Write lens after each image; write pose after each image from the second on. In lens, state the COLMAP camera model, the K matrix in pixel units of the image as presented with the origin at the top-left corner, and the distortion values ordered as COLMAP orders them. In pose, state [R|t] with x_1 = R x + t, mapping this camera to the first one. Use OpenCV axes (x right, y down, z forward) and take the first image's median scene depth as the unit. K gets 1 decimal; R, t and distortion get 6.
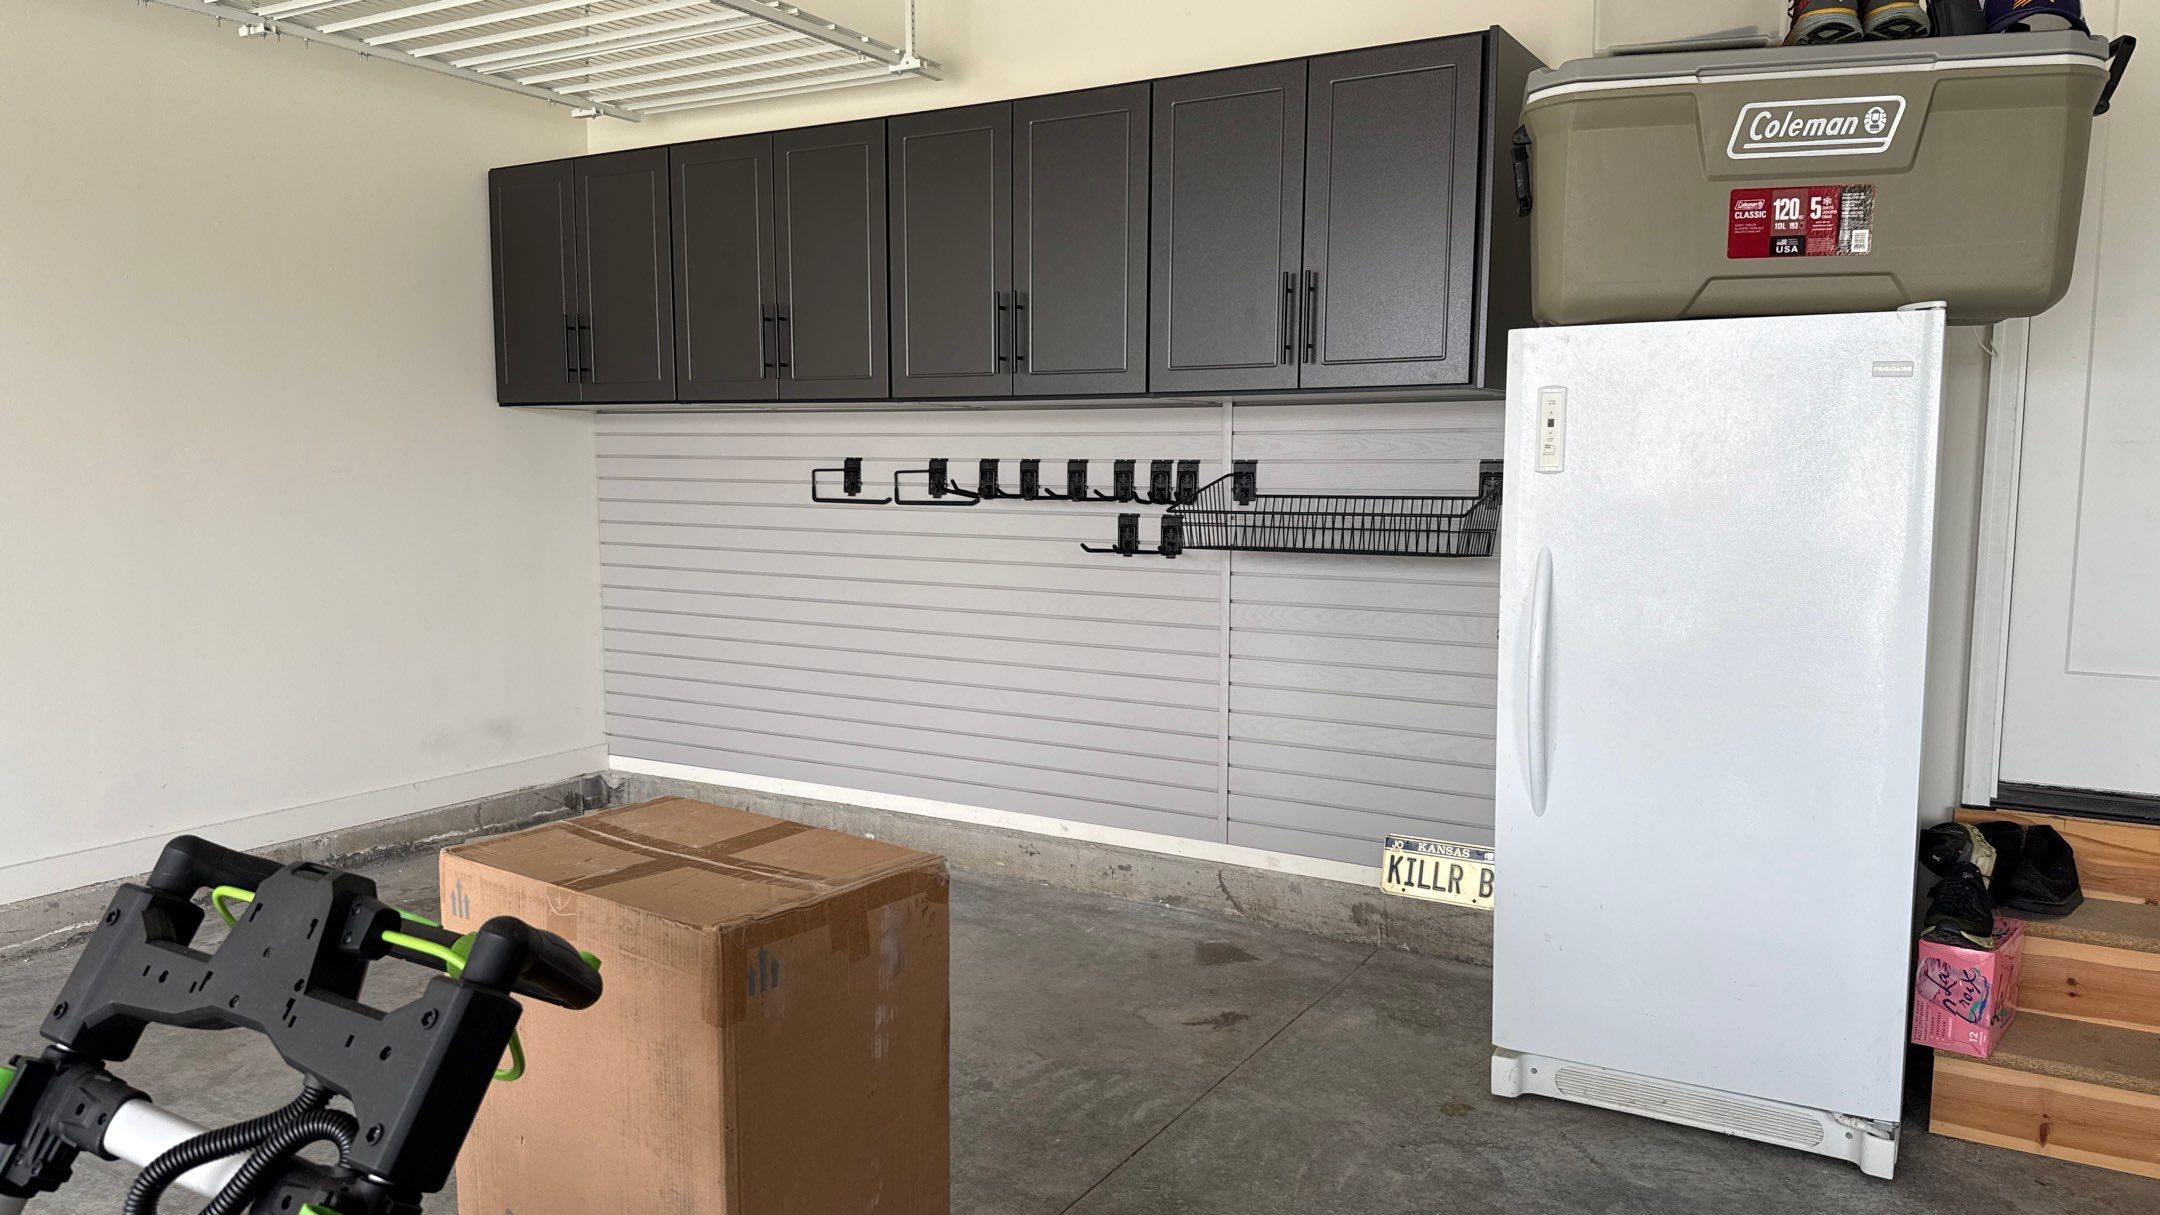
lens RADIAL K [[1526.5, 0, 1086.8], [0, 1526.5, 608.5], [0, 0, 1]] dist [0.059291, -0.086769]
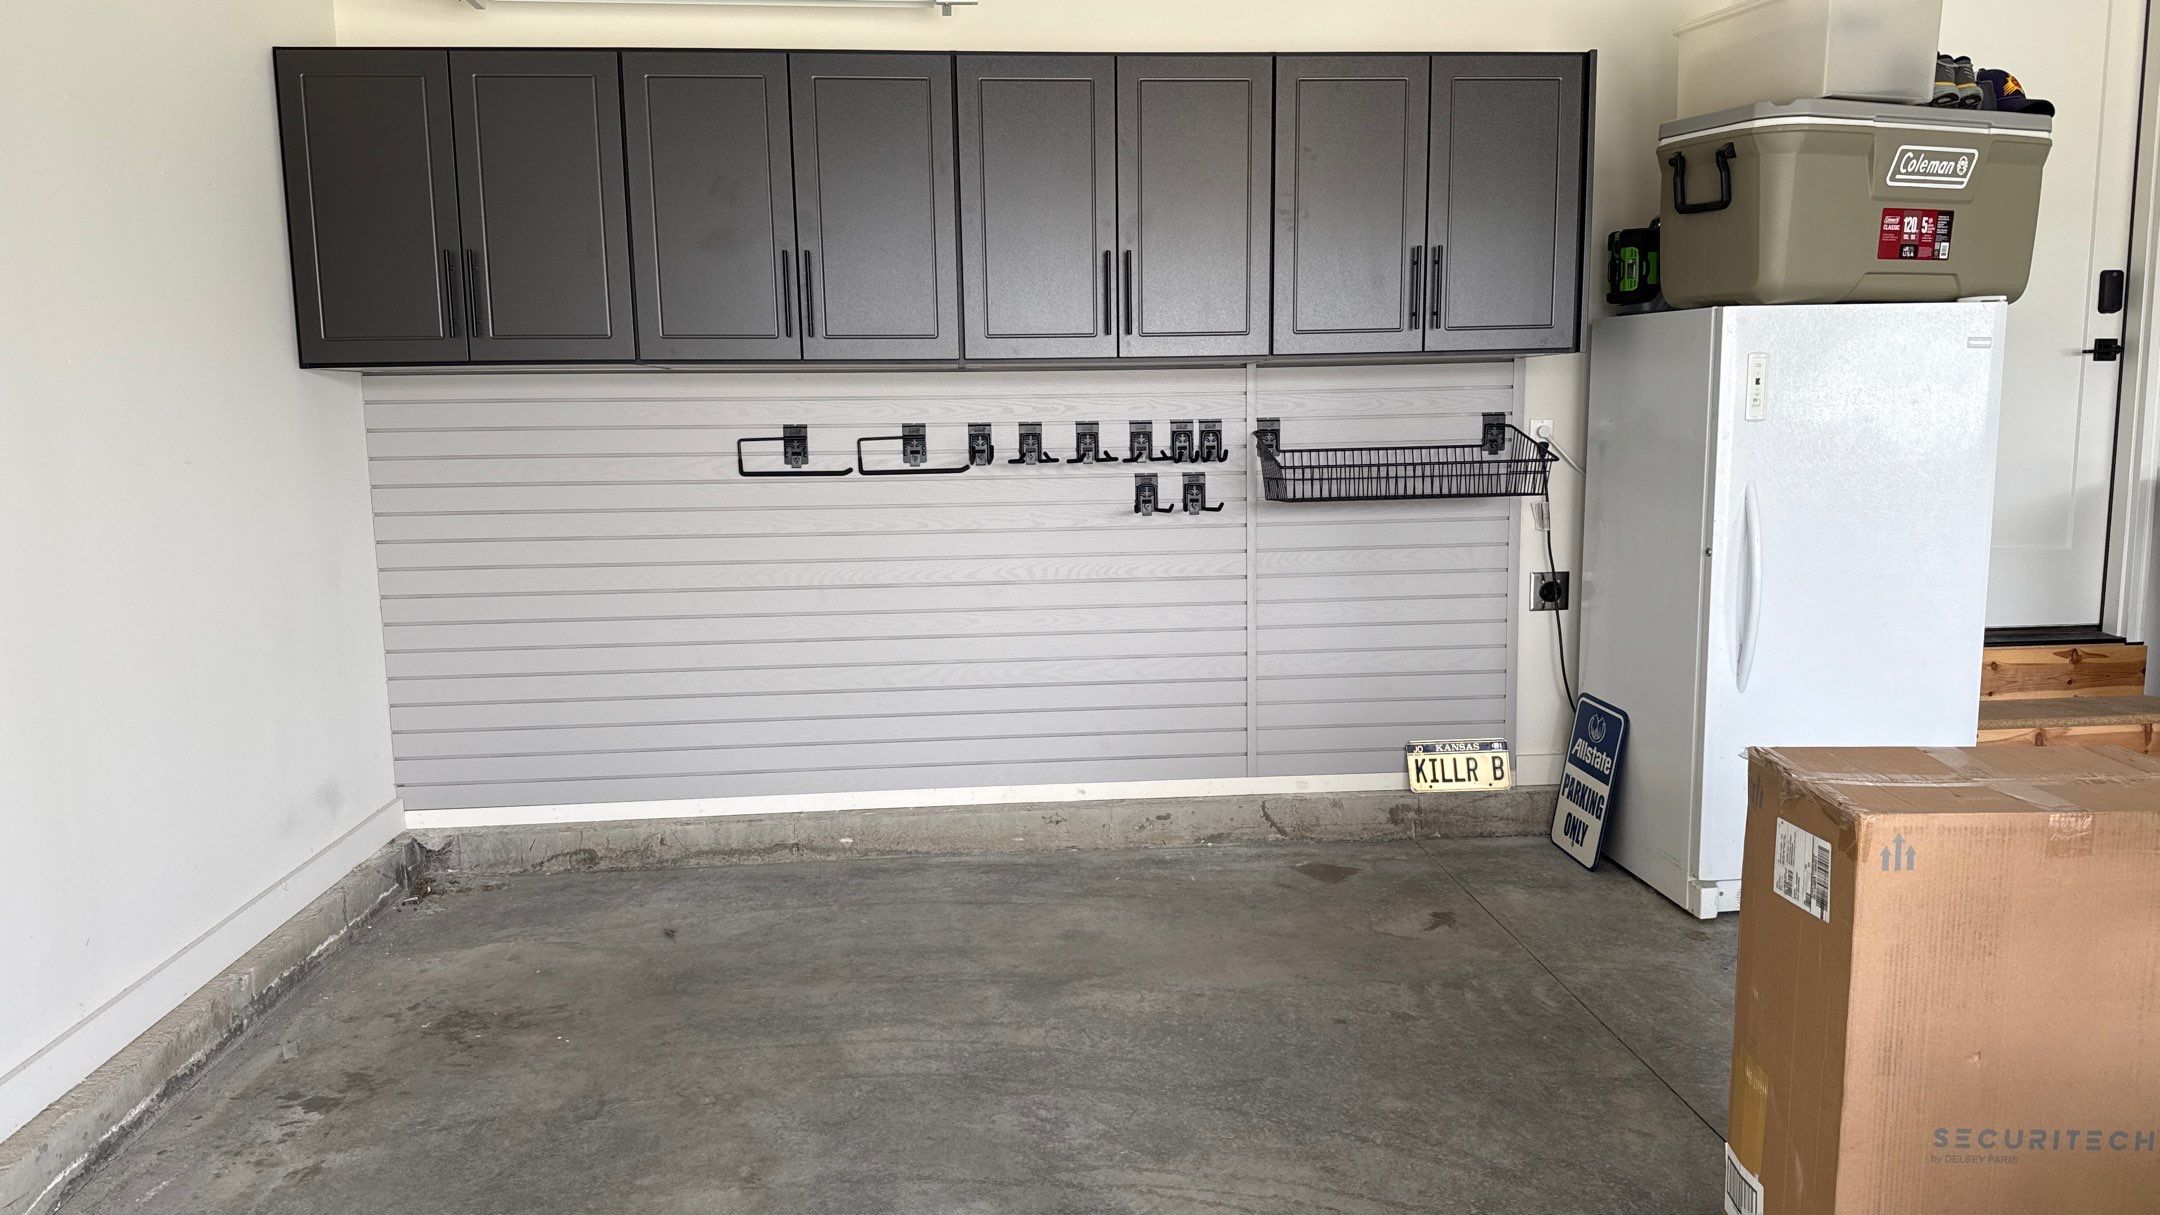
lens RADIAL K [[1467.9, 0, 1096.5], [0, 1467.9, 595.7], [0, 0, 1]] dist [0.018224, -0.006517]
pose [[0.805617, -0.086239, 0.586127, -0.612680], [0.076015, 0.996218, 0.042096, -0.025728], [-0.587540, 0.010642, 0.809125, 0.237411]]
